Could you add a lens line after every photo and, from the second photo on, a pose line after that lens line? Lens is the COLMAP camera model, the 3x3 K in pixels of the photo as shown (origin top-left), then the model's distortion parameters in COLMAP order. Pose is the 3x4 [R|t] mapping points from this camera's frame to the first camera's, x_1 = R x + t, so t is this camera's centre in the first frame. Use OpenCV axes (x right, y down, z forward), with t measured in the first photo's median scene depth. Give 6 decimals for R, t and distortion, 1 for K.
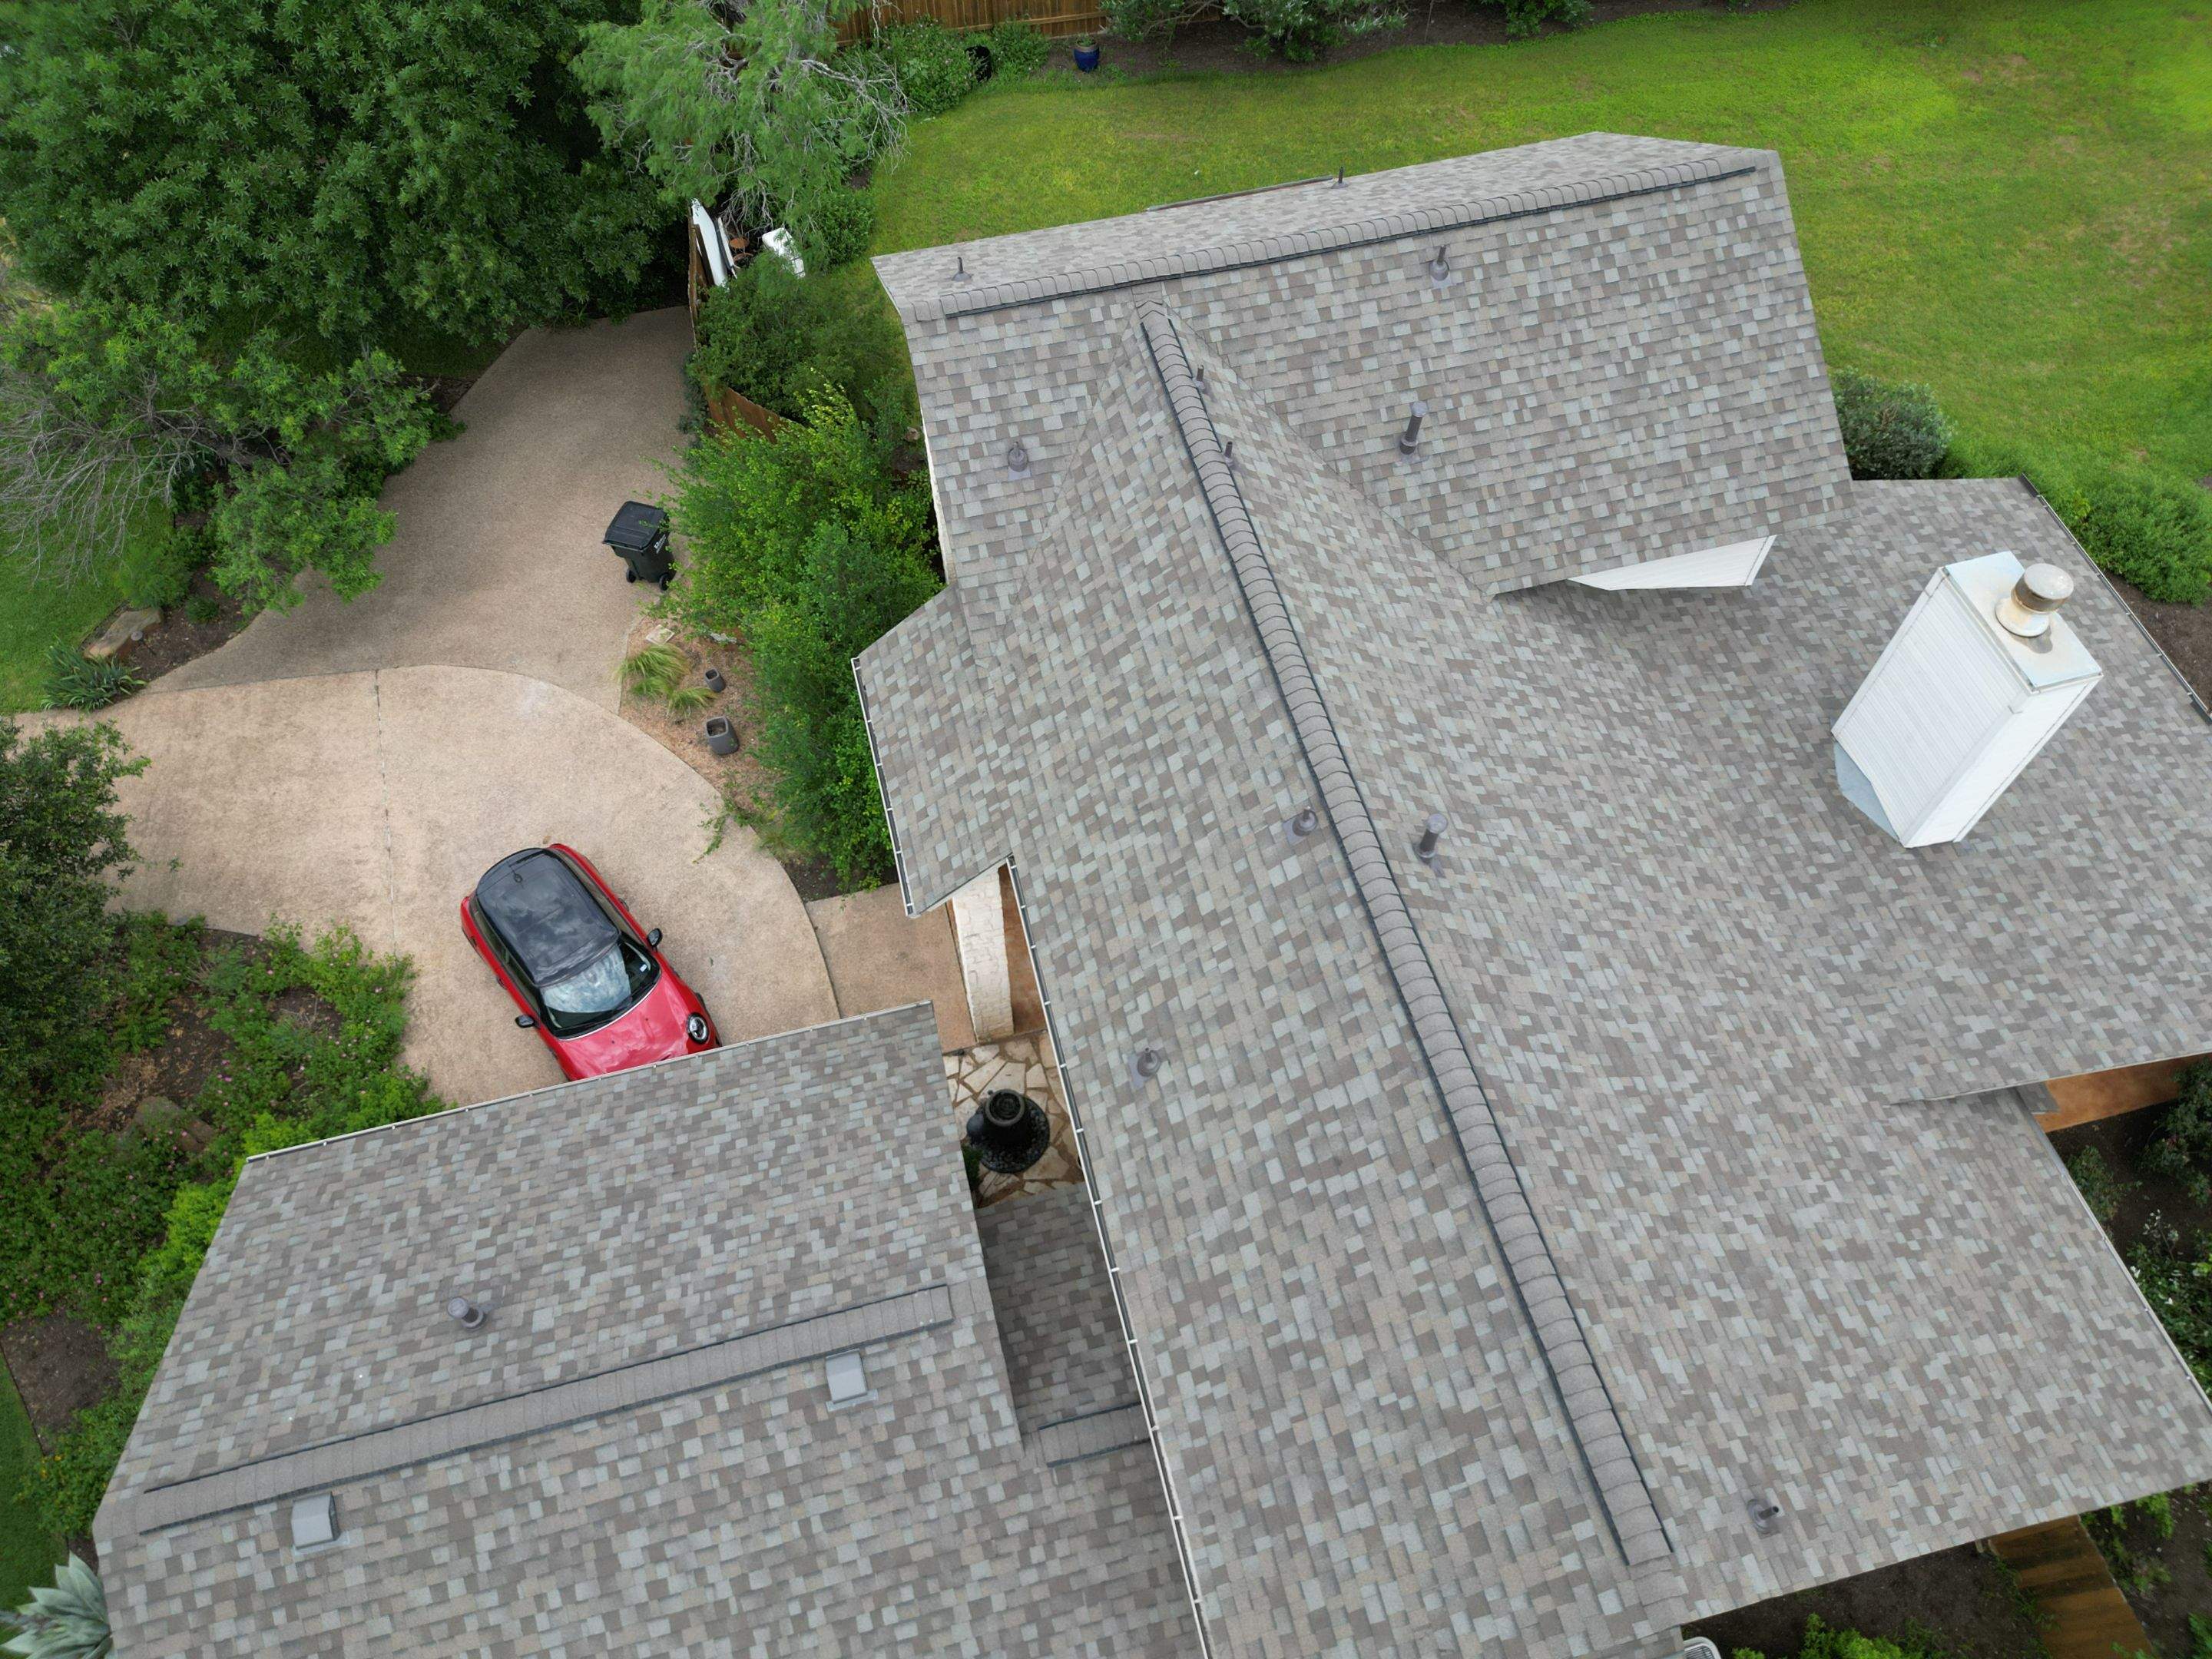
lens RADIAL K [[1548.0, 0, 1101.0], [0, 1548.0, 829.8], [0, 0, 1]] dist [0.073050, -0.074466]
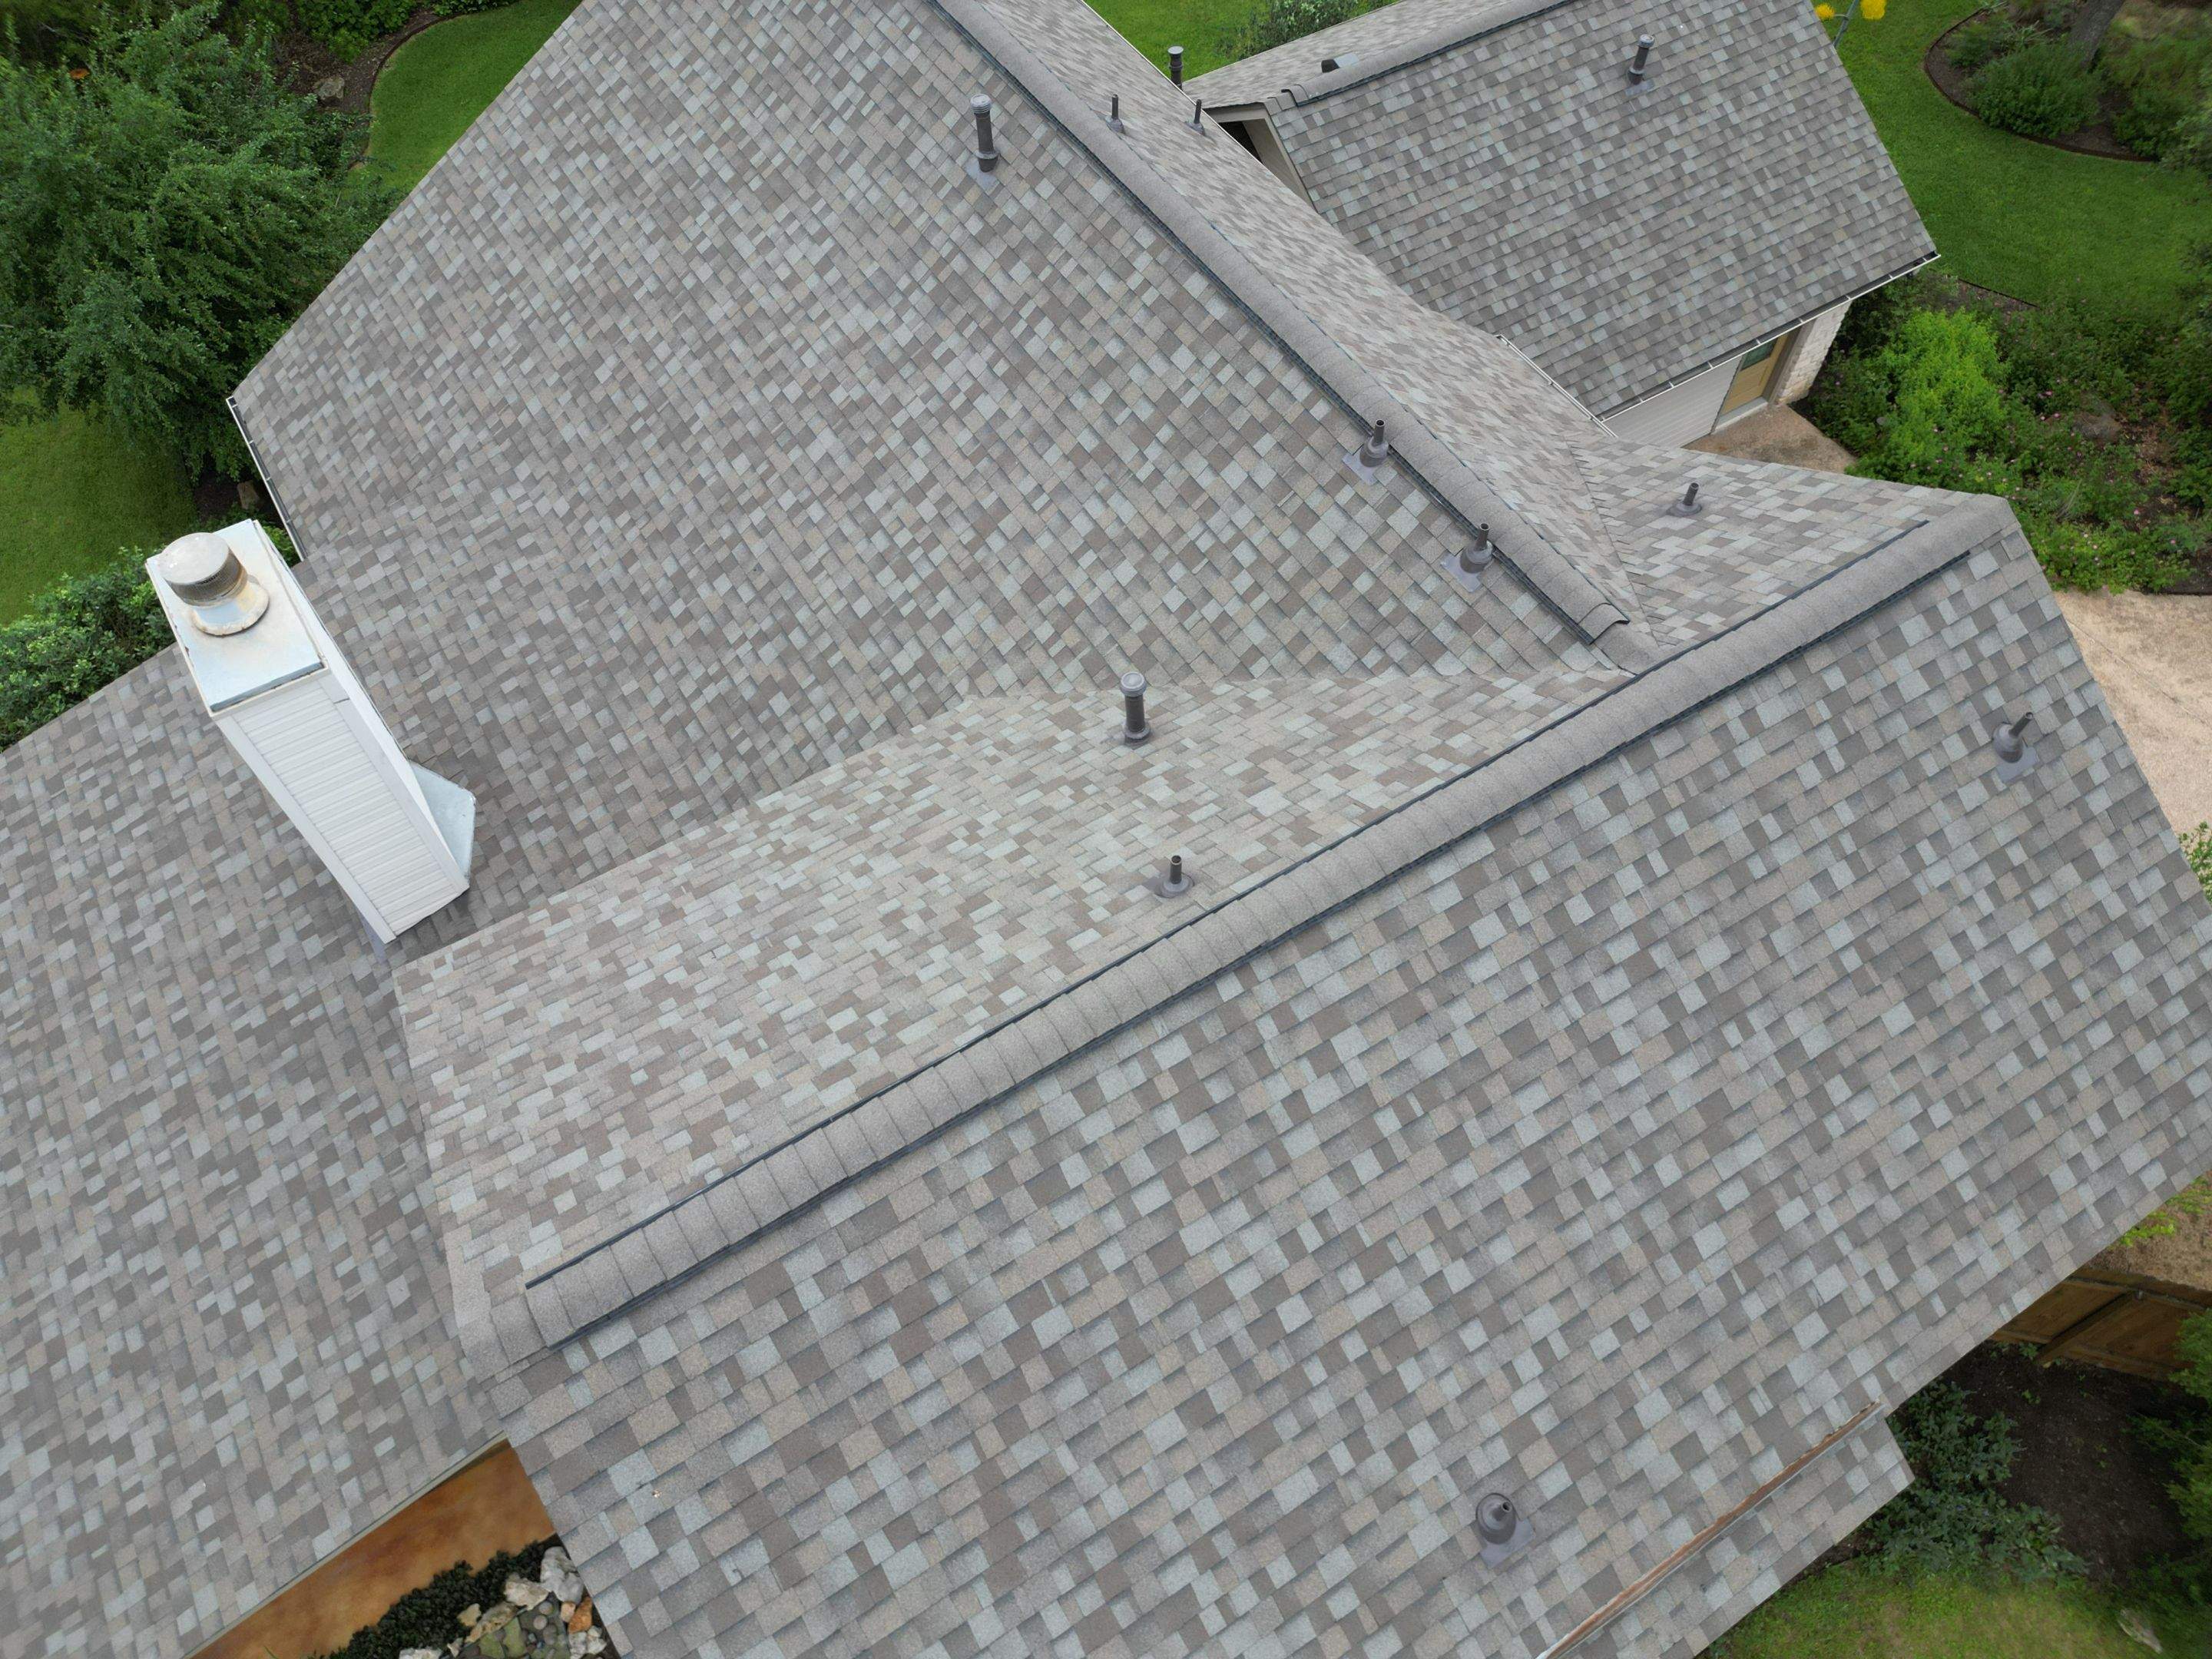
lens RADIAL K [[1548.0, 0, 1101.2], [0, 1548.0, 828.4], [0, 0, 1]] dist [0.073050, -0.074466]
pose [[-0.953567, 0.258203, -0.155052, 0.337121], [-0.247991, -0.380980, 0.890705, -0.858989], [0.170911, 0.887798, 0.427322, 0.822692]]
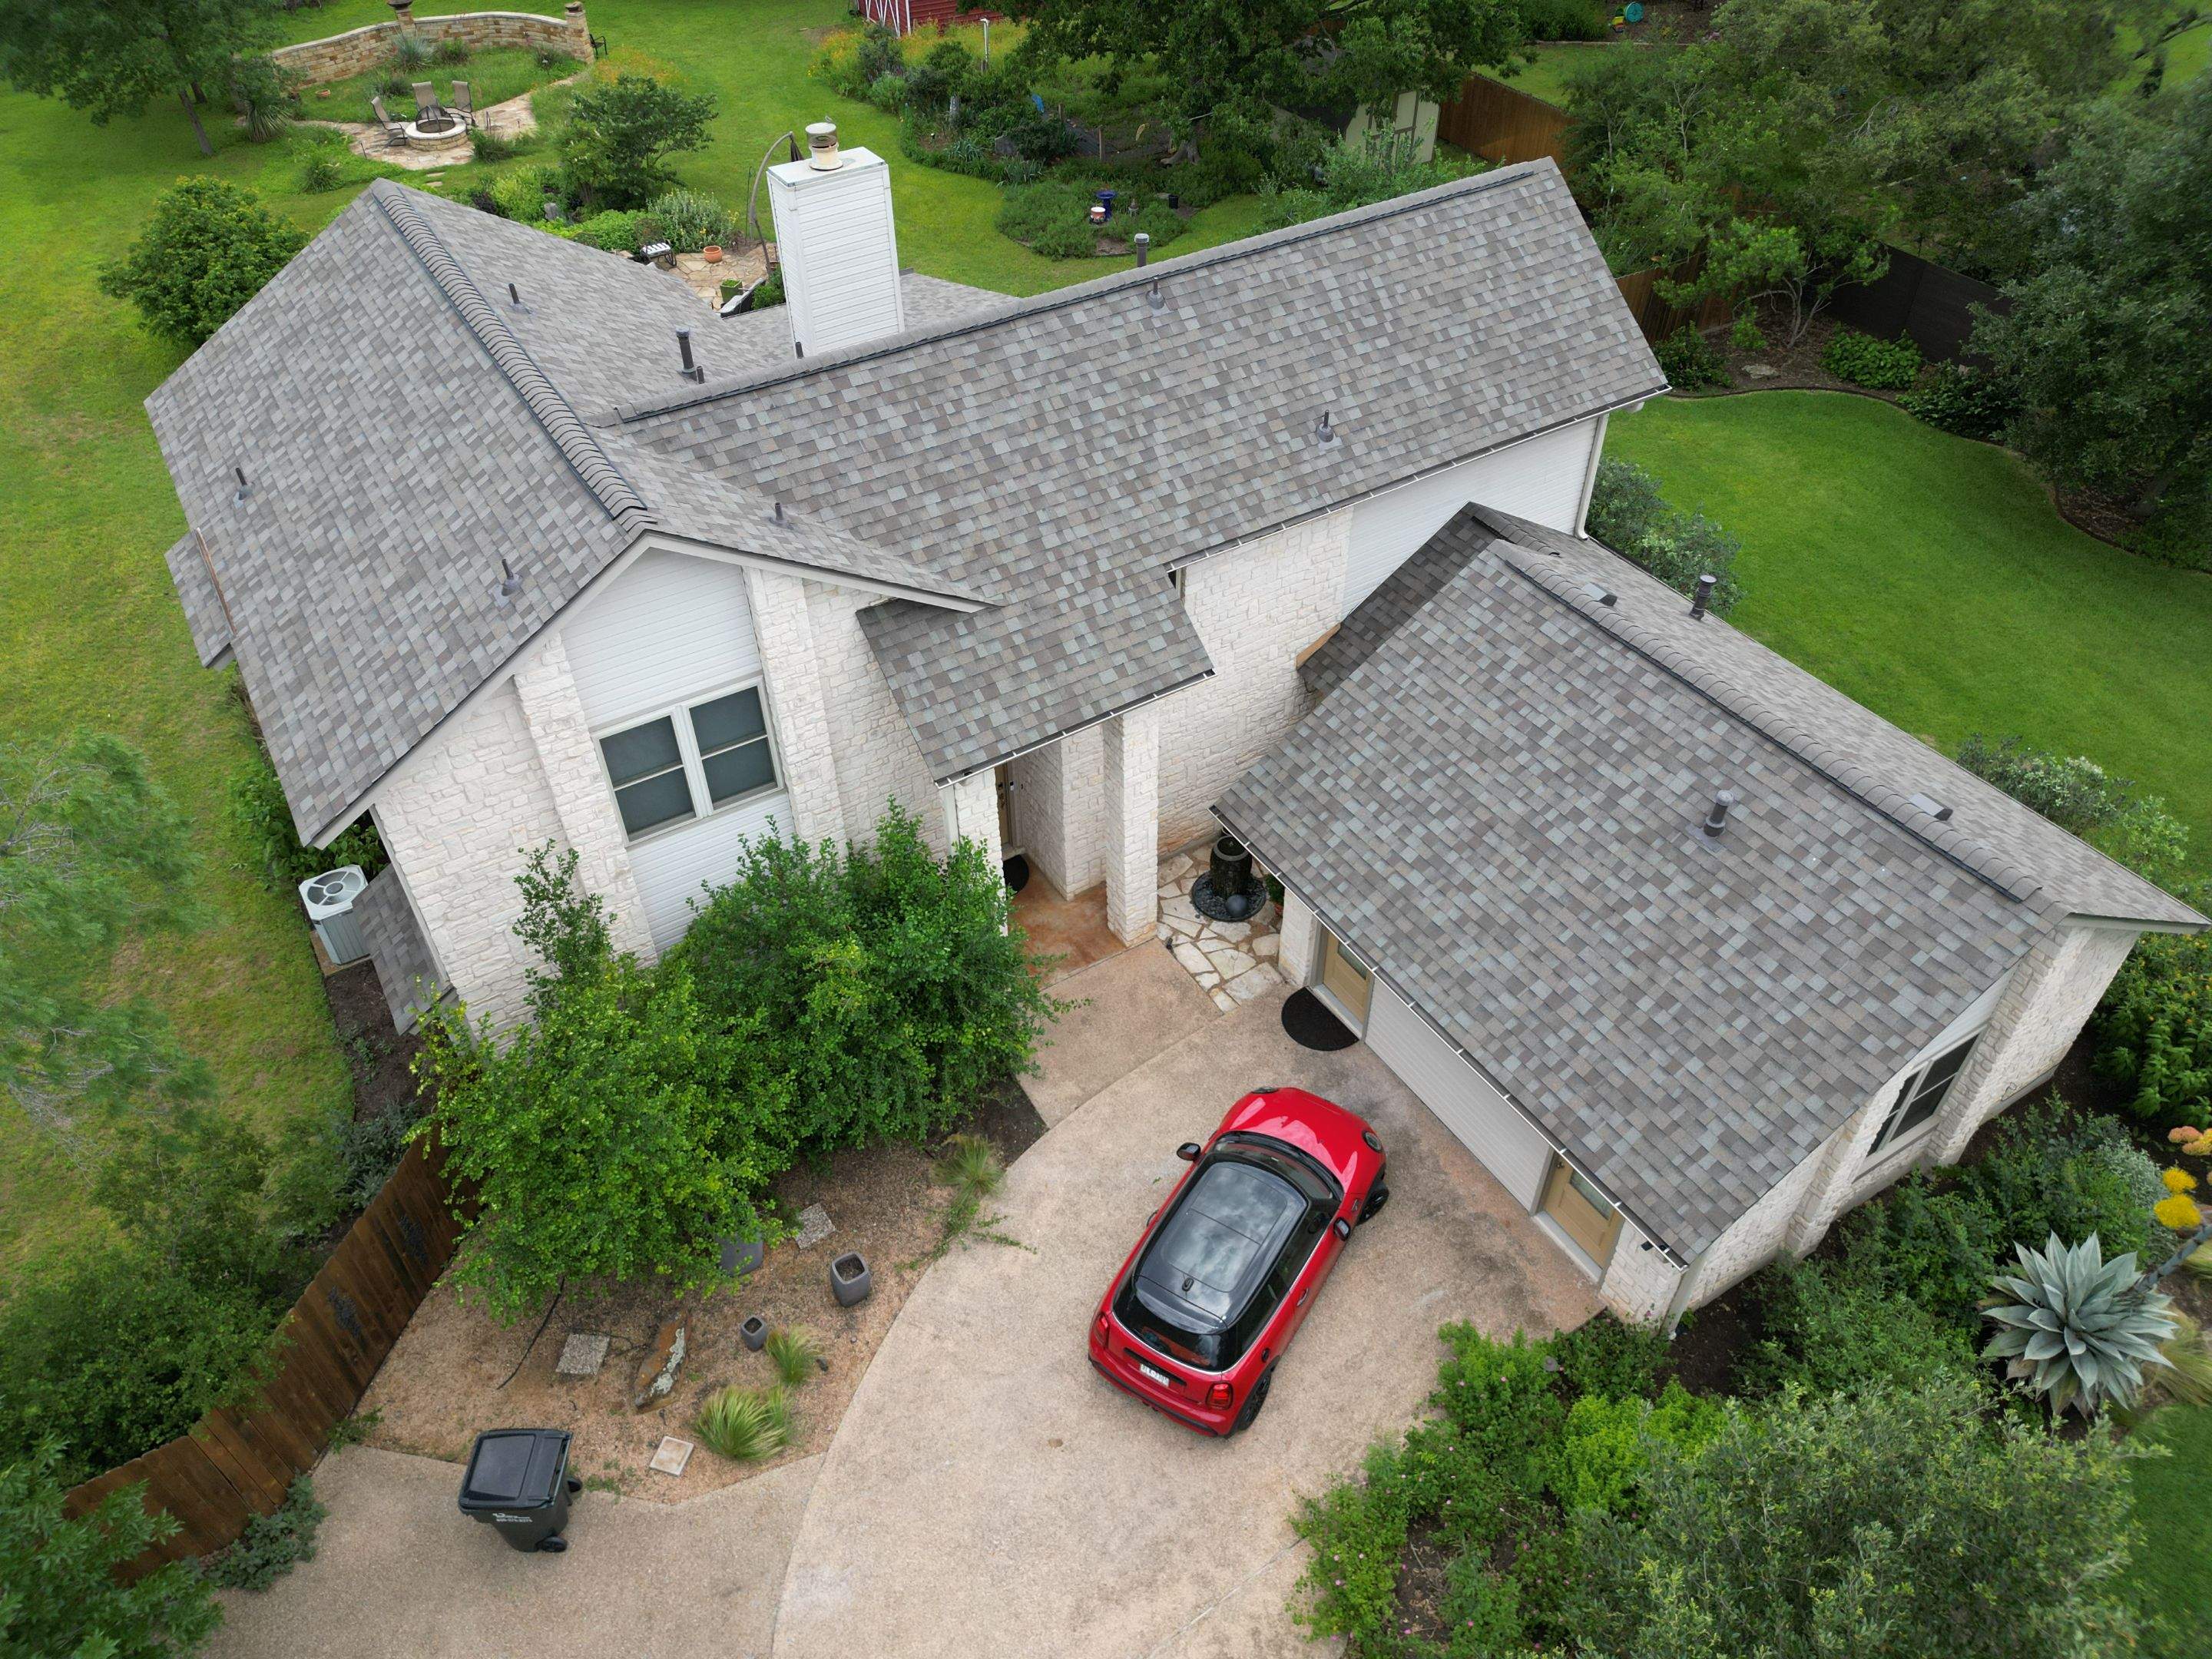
lens RADIAL K [[1548.0, 0, 1101.4], [0, 1548.0, 836.3], [0, 0, 1]] dist [0.073050, -0.074466]
pose [[-0.300283, -0.638118, 0.708968, -0.946644], [0.818206, 0.209718, 0.535311, -0.569868], [-0.490275, 0.740826, 0.459137, 0.631461]]
